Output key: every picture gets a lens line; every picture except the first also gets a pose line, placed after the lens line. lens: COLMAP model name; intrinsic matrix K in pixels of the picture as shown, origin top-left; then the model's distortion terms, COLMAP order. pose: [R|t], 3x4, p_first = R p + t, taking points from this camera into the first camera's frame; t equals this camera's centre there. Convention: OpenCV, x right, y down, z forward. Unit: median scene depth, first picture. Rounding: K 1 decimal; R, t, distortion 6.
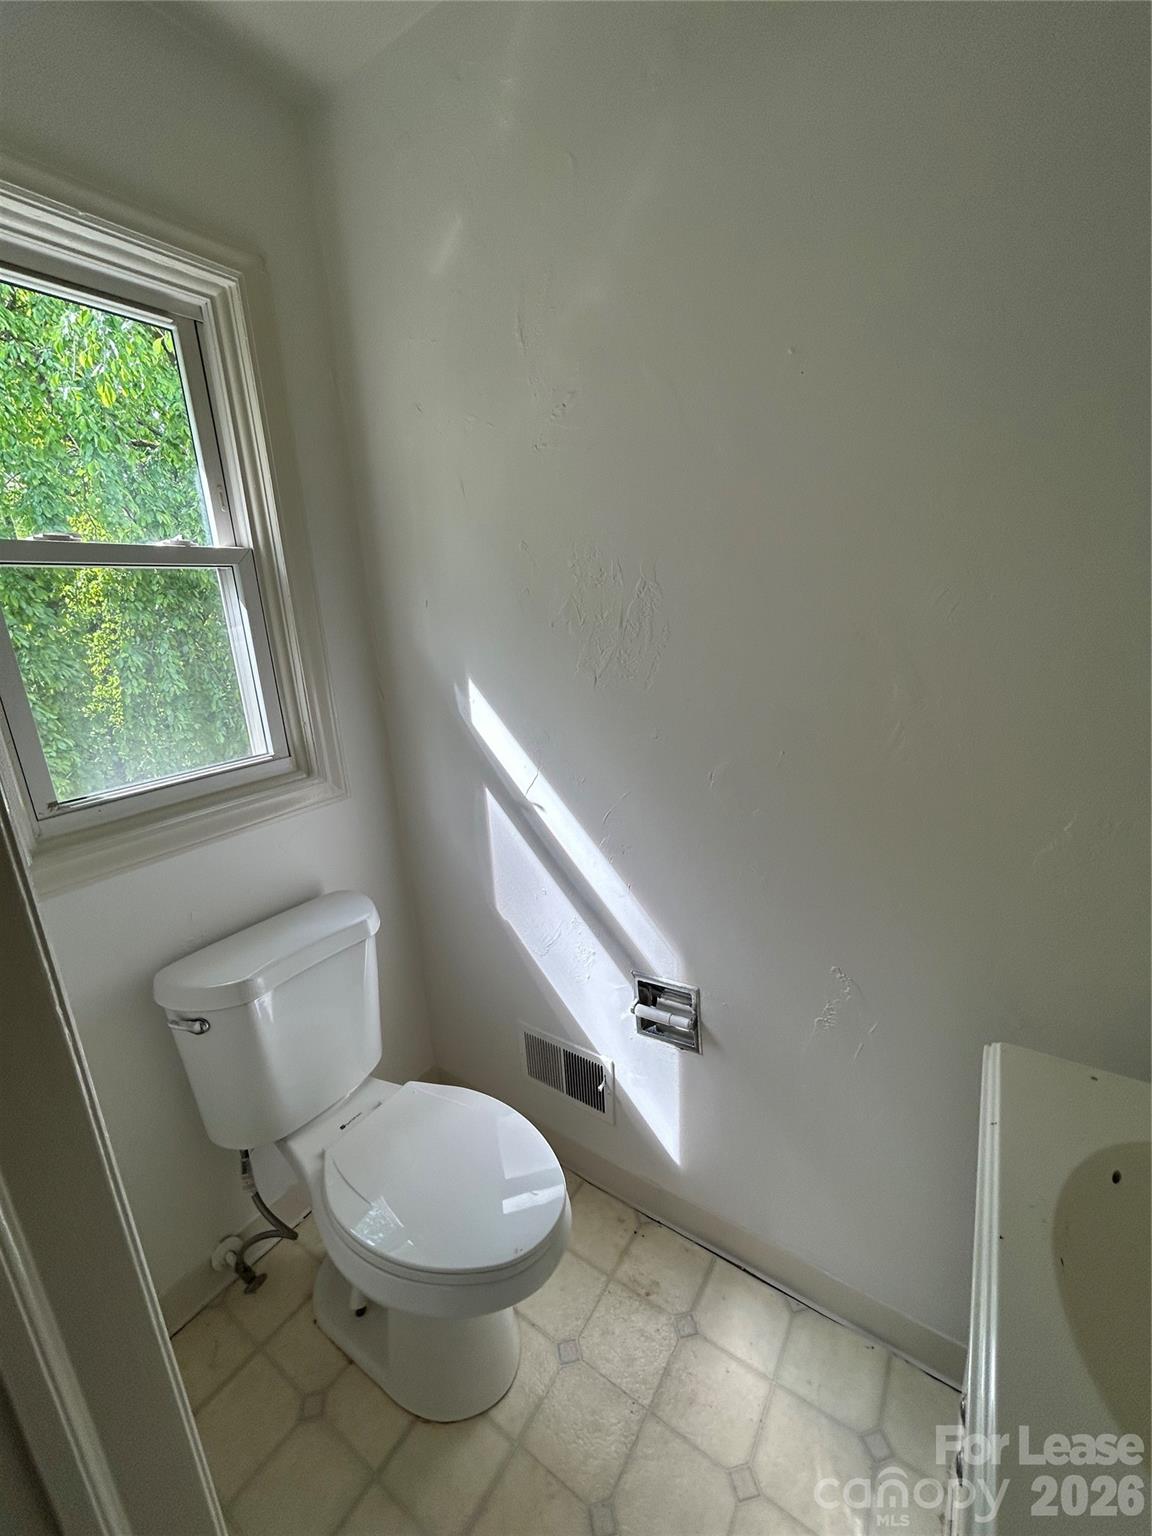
lens RADIAL K [[622.1, 0, 580.0], [0, 622.1, 768.2], [0, 0, 1]] dist [0.000035, 0.000323]
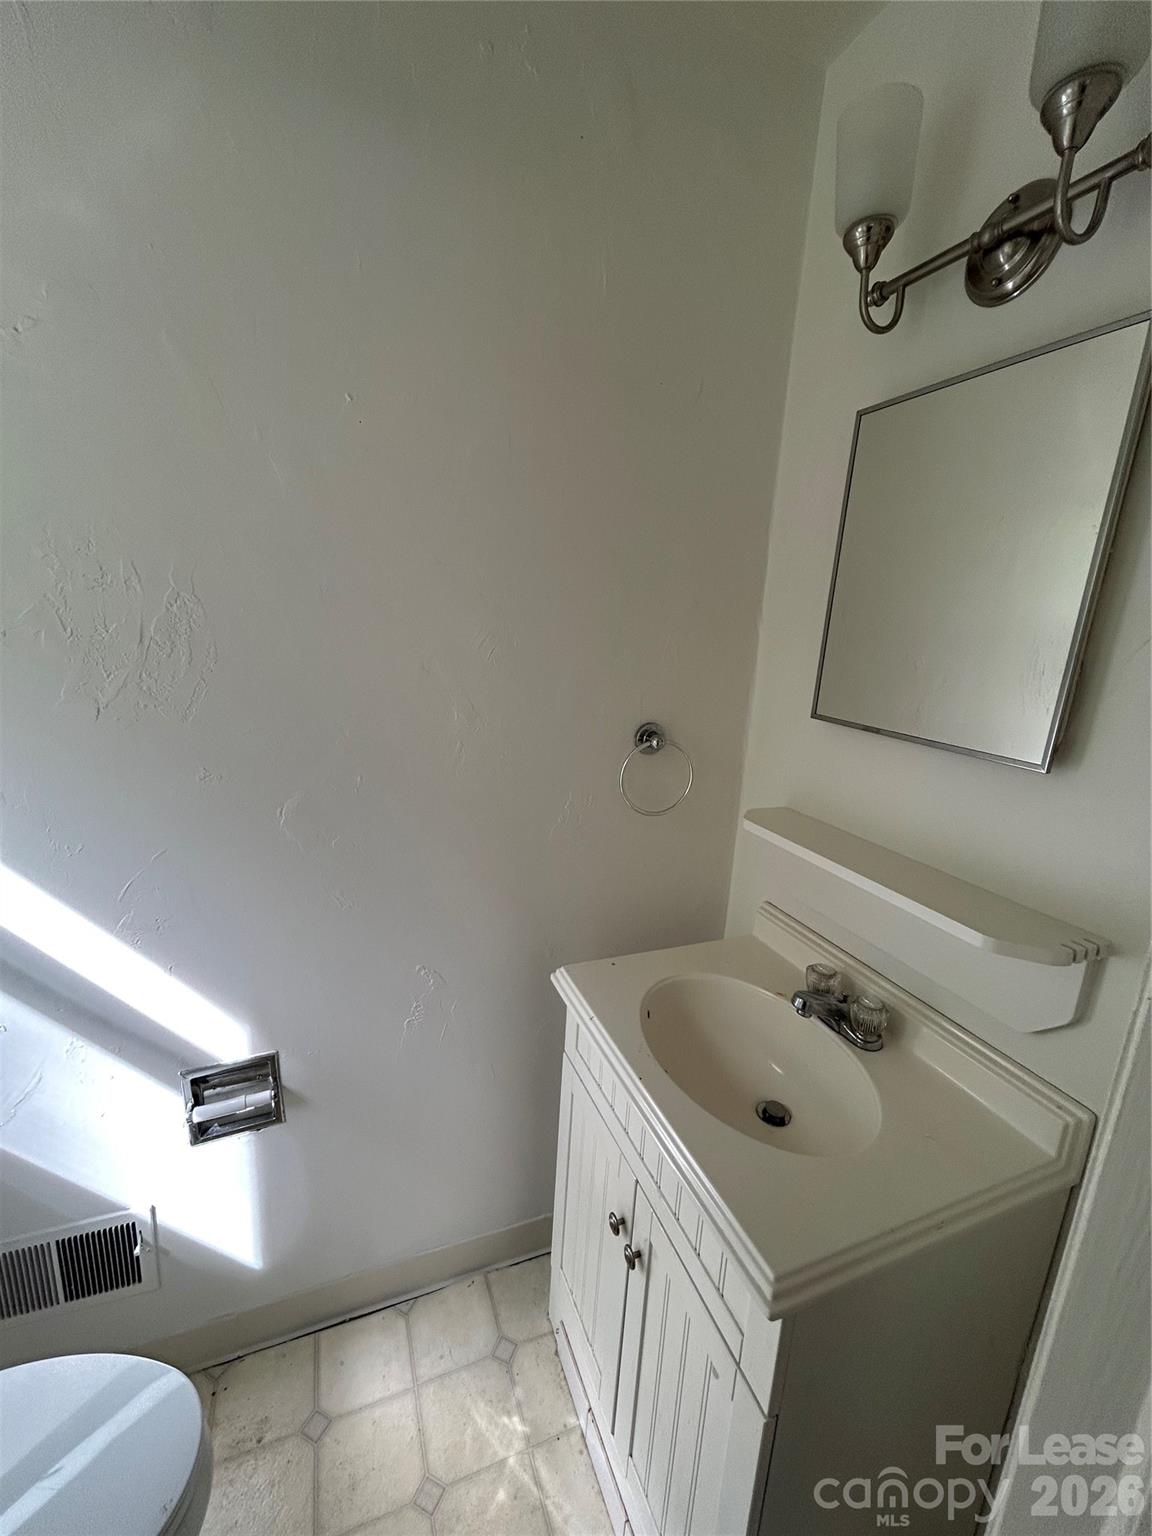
lens RADIAL K [[622.1, 0, 578.4], [0, 622.1, 765.0], [0, 0, 1]] dist [0.000035, 0.000323]
pose [[0.563004, -0.097805, 0.820646, -0.258233], [0.128897, 0.991213, 0.029703, -0.024149], [-0.816340, 0.089056, 0.570664, 0.096195]]
